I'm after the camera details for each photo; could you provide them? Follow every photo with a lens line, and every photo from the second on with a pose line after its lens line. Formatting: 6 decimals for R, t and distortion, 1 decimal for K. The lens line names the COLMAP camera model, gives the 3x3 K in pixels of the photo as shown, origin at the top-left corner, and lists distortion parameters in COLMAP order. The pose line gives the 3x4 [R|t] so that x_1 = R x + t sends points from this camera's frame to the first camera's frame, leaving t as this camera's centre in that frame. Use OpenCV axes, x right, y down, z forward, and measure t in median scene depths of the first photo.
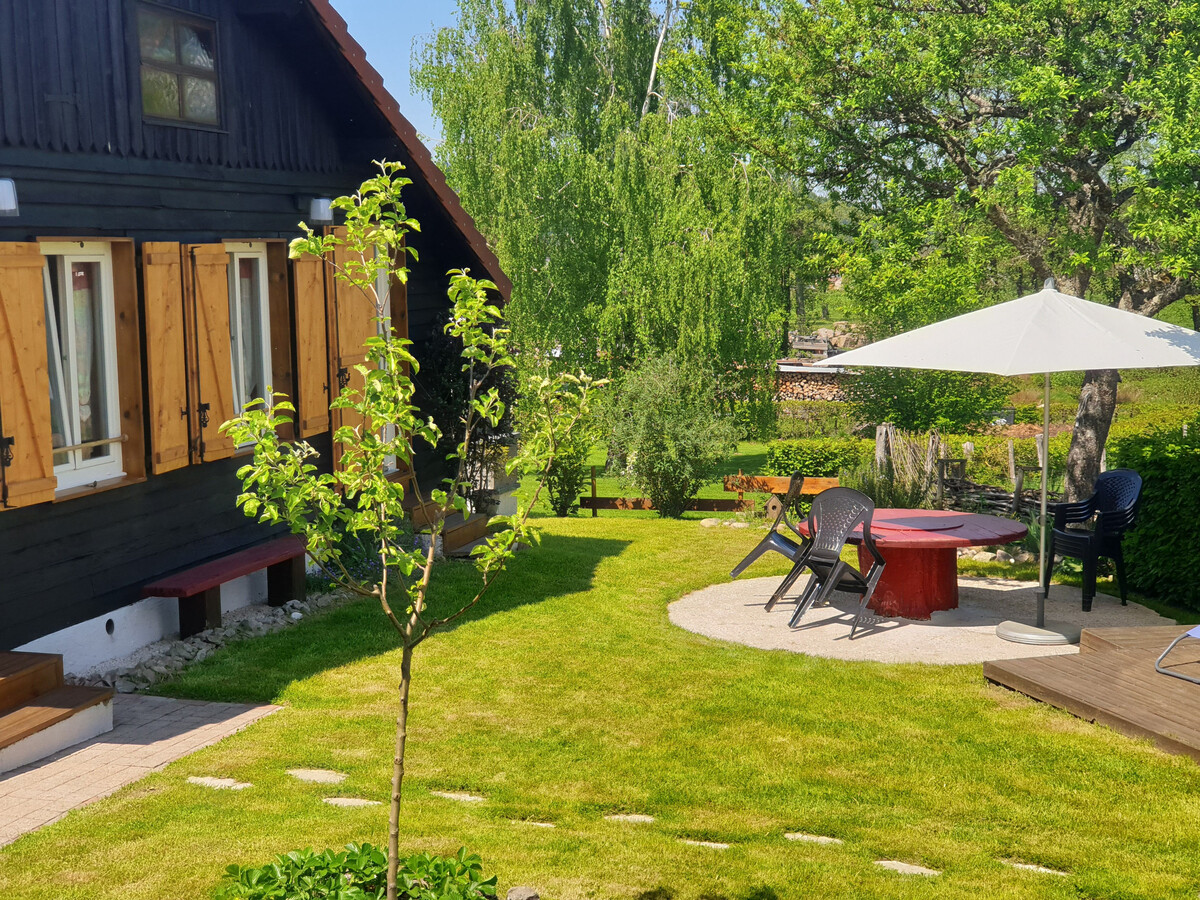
lens RADIAL K [[1852.0, 0, 600.0], [0, 1852.0, 450.0], [0, 0, 1]] dist [0.112074, -0.043761]
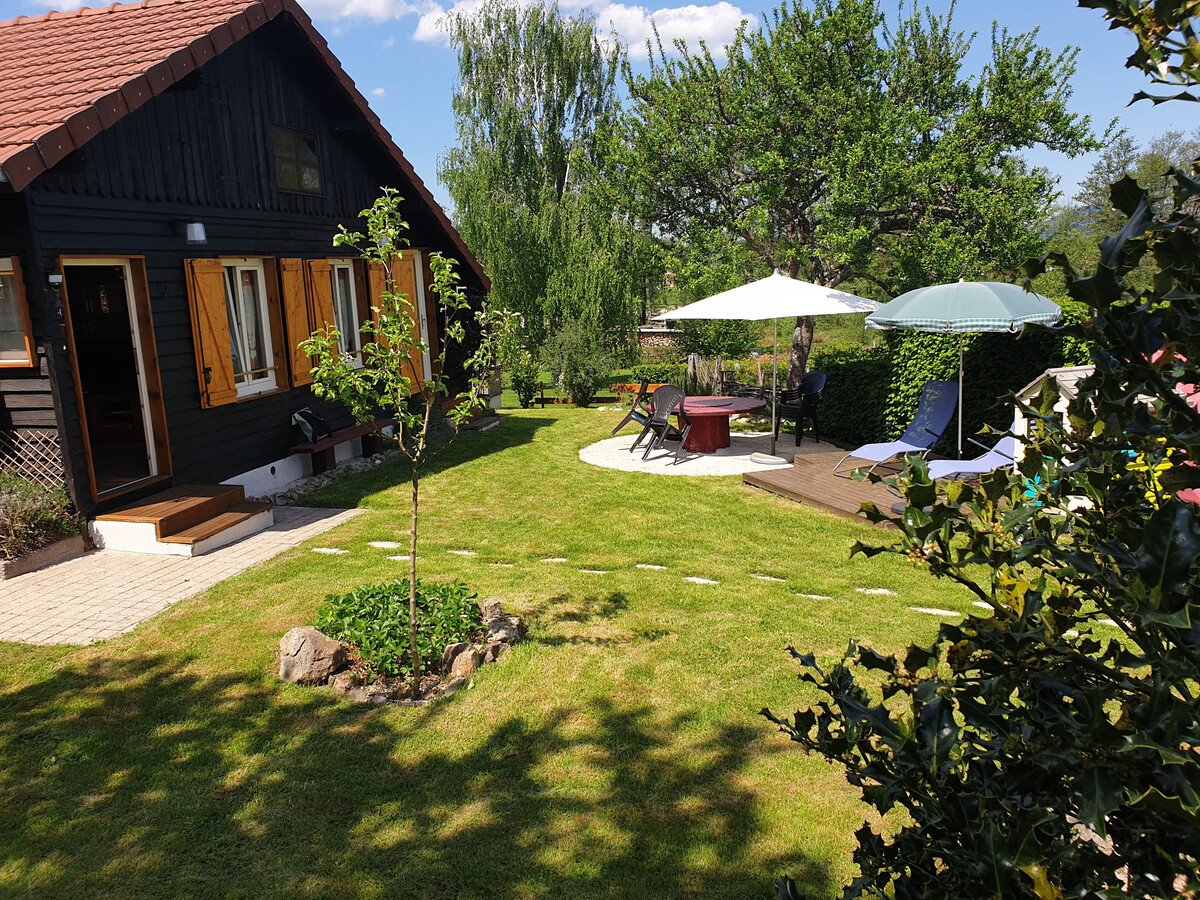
lens RADIAL K [[953.5, 0, 590.2], [0, 953.5, 446.3], [0, 0, 1]] dist [0.198012, -0.412149]
pose [[0.998716, -0.032174, 0.039138, 0.011665], [0.029247, 0.996889, 0.073196, 0.009138], [-0.041372, -0.071957, 0.996549, 0.032185]]
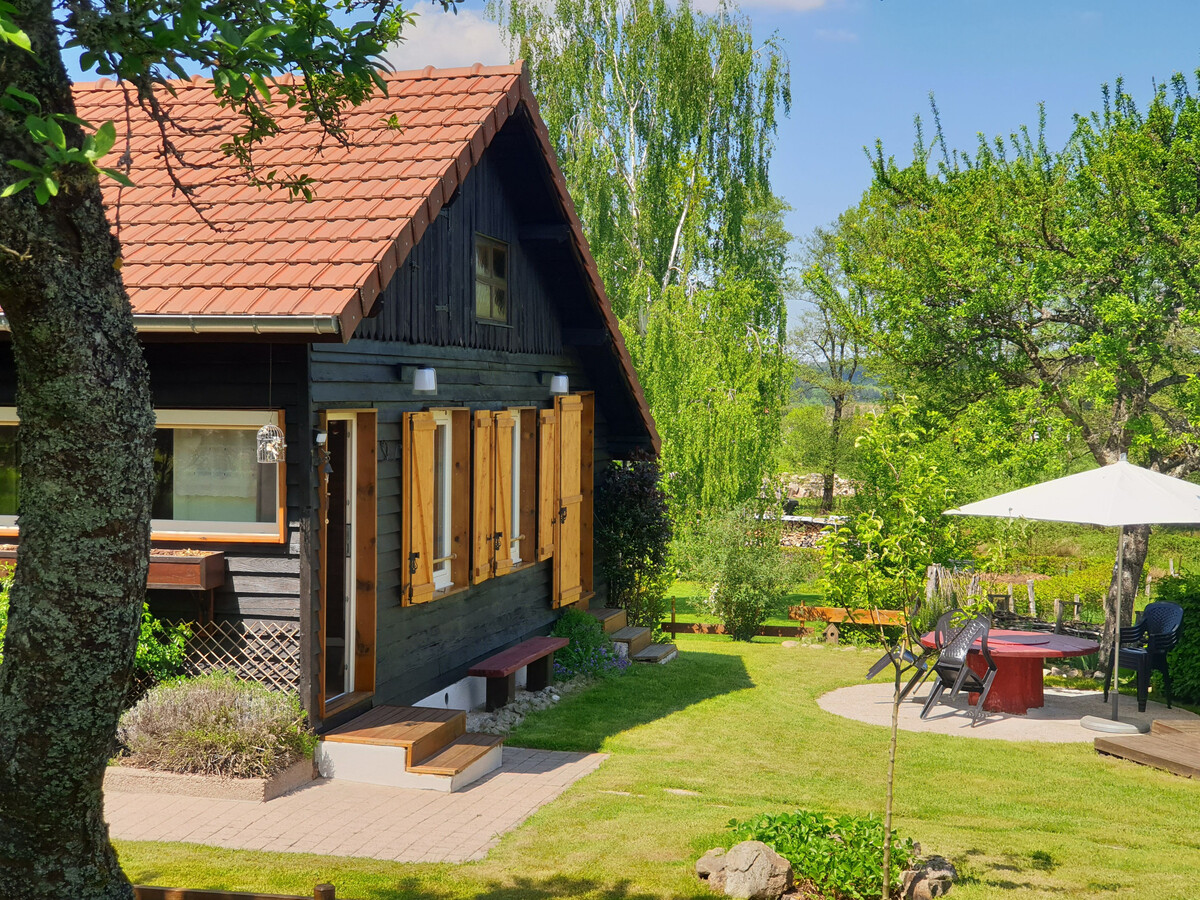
lens RADIAL K [[1847.3, 0, 620.3], [0, 1847.3, 445.6], [0, 0, 1]] dist [0.159365, -0.927281]
pose [[0.998061, 0.026677, 0.056245, -0.196282], [-0.022109, 0.996523, -0.080331, 0.016733], [-0.058192, 0.078931, 0.995180, -0.300868]]
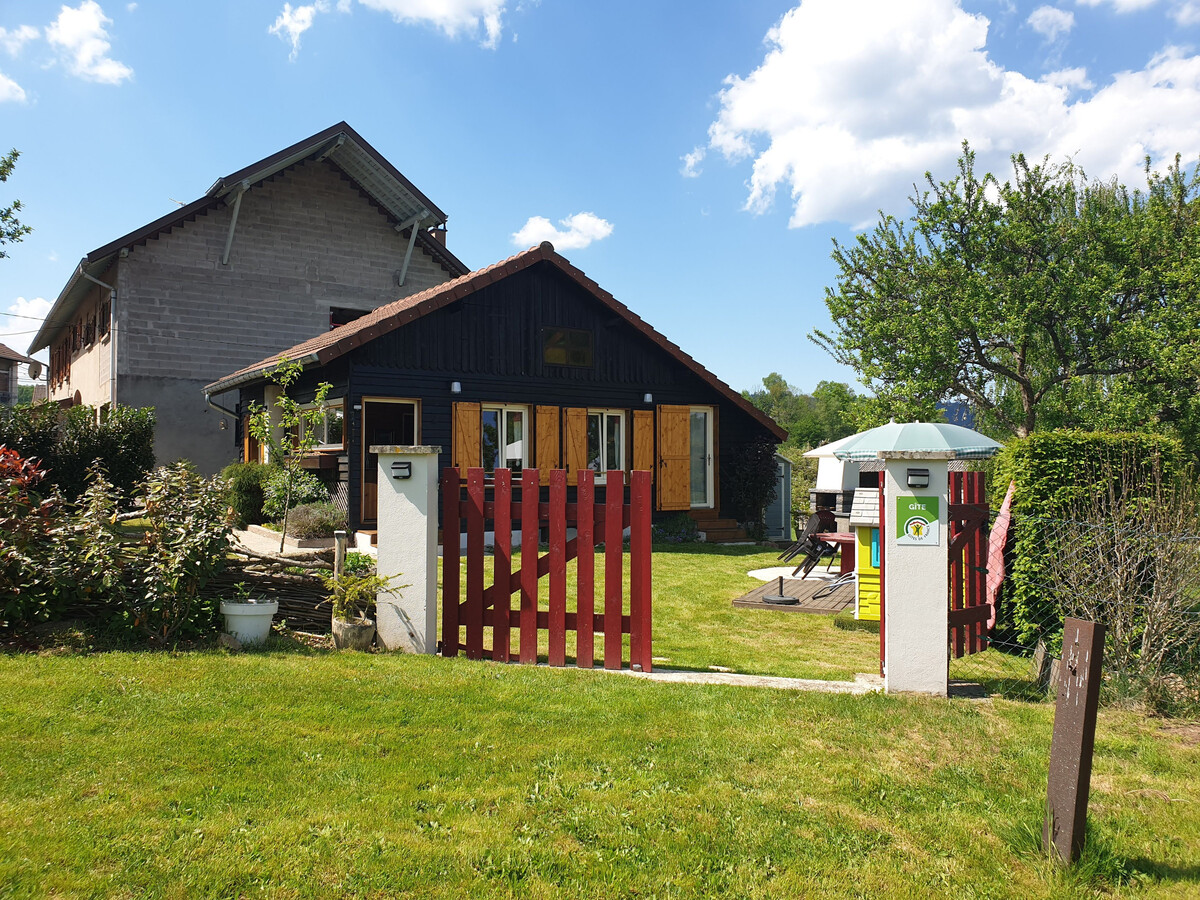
lens RADIAL K [[953.5, 0, 590.2], [0, 953.5, 446.3], [0, 0, 1]] dist [0.198012, -0.412149]
pose [[0.772884, 0.007149, -0.634507, 0.696014], [-0.083680, 0.992352, -0.090748, 0.072407], [0.629006, 0.123234, 0.767571, -0.071364]]
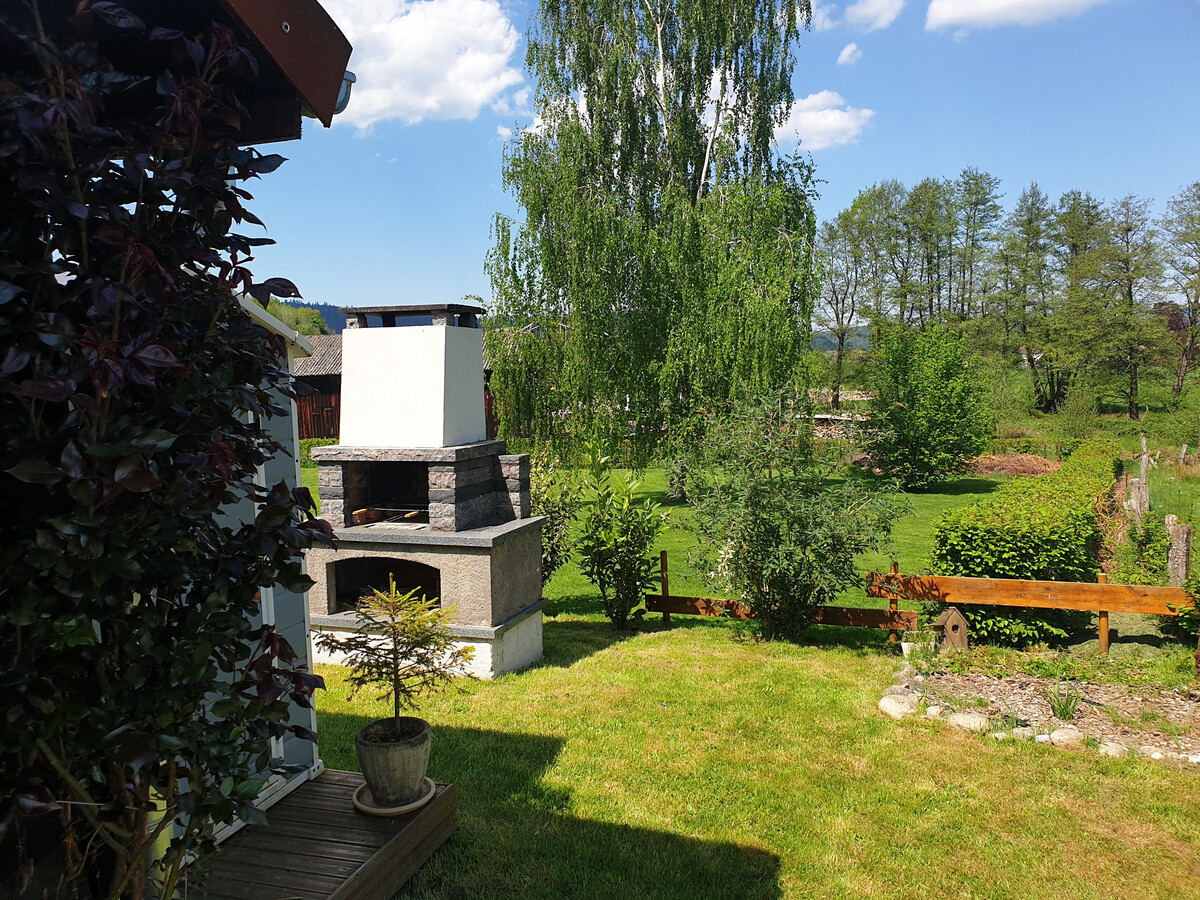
lens RADIAL K [[953.5, 0, 590.2], [0, 953.5, 446.3], [0, 0, 1]] dist [0.198012, -0.412149]
pose [[0.997522, -0.010625, -0.069546, -0.010598], [0.009544, 0.999829, -0.015857, -0.047836], [0.069703, 0.015154, 0.997453, 1.194656]]
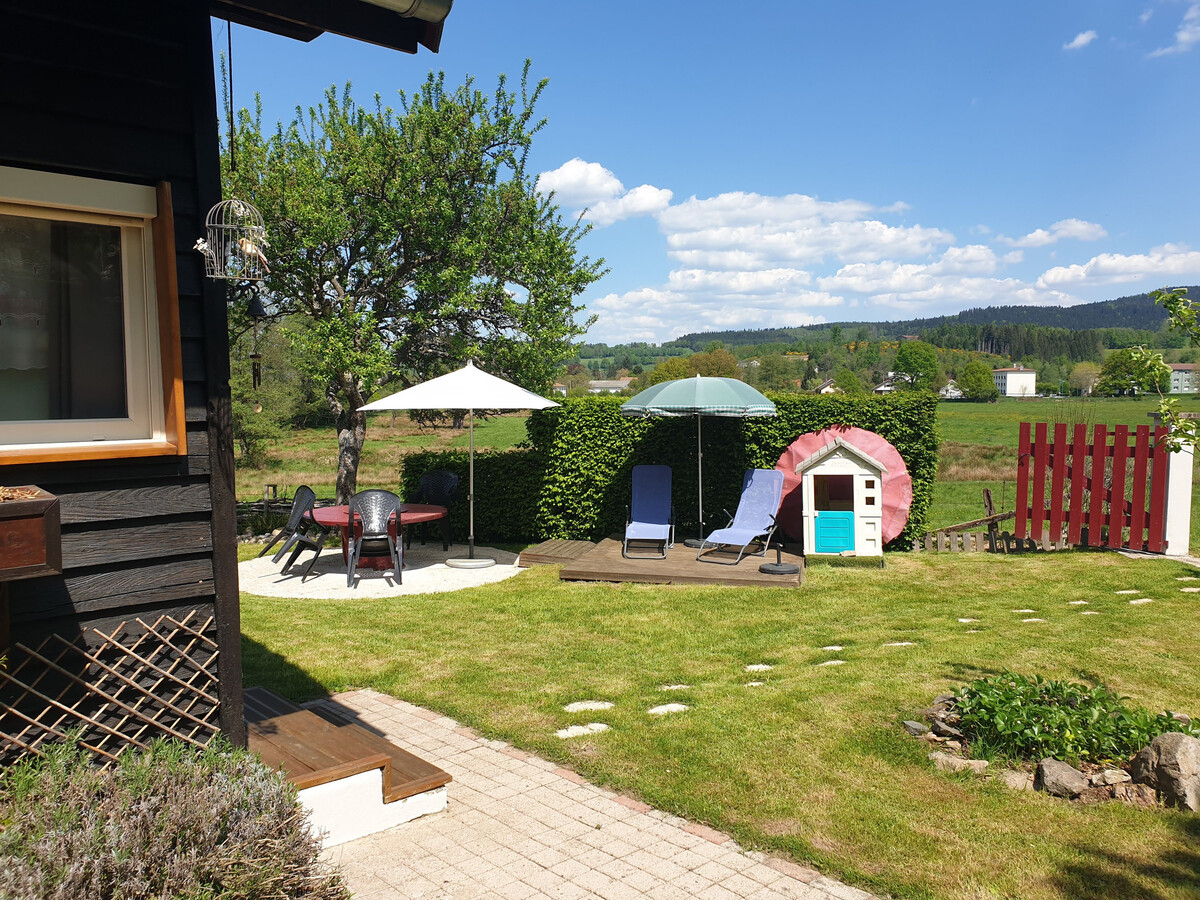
lens RADIAL K [[953.5, 0, 590.2], [0, 953.5, 446.3], [0, 0, 1]] dist [0.198012, -0.412149]
pose [[0.506547, -0.042082, 0.861185, -0.479243], [0.083662, 0.996494, -0.000515, 0.000213], [-0.858144, 0.072309, 0.508291, 0.441811]]
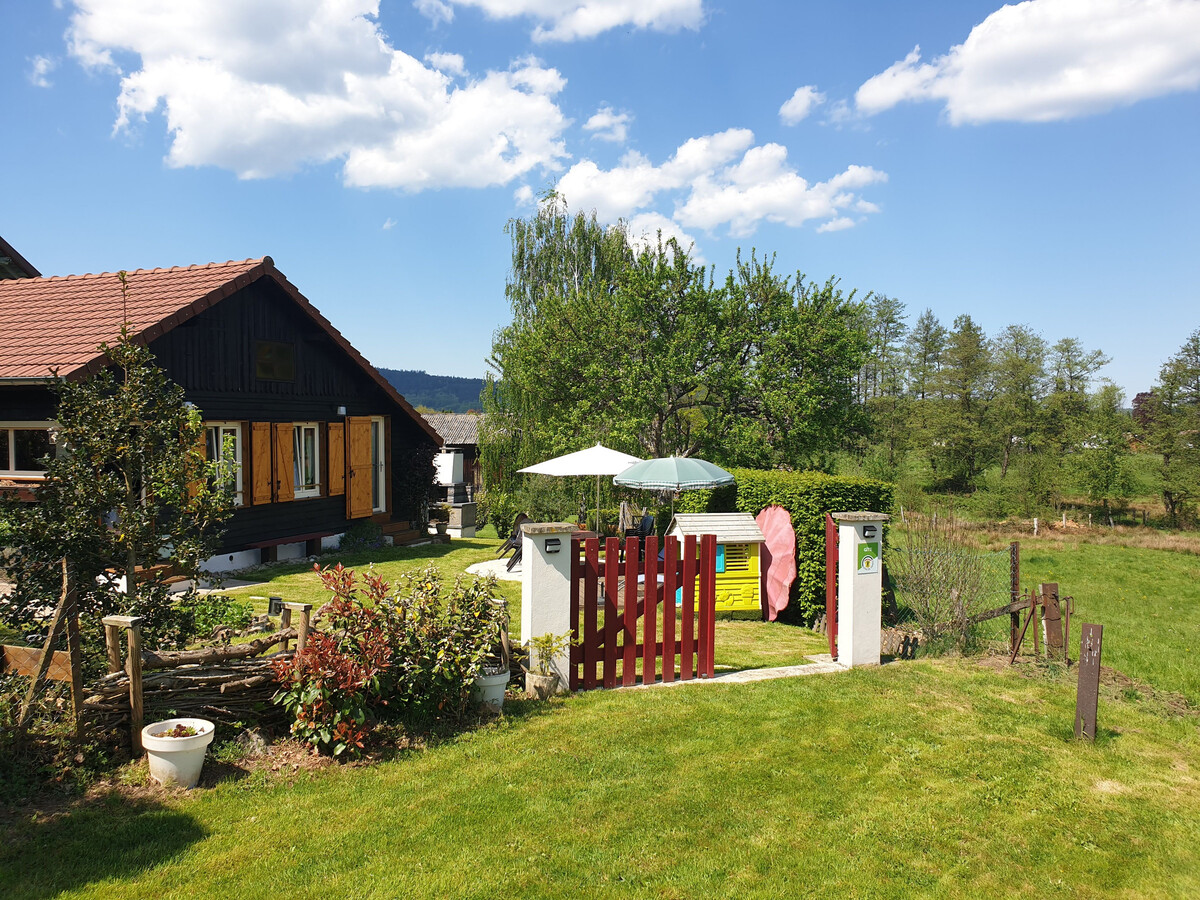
lens RADIAL K [[959.7, 0, 600.0], [0, 959.7, 450.0], [0, 0, 1]] dist [0.121457, -0.169191]
pose [[0.997127, 0.018184, -0.073536, 0.355800], [-0.024054, 0.996525, -0.079746, 0.032298], [0.071830, 0.081286, 0.994099, -0.385996]]
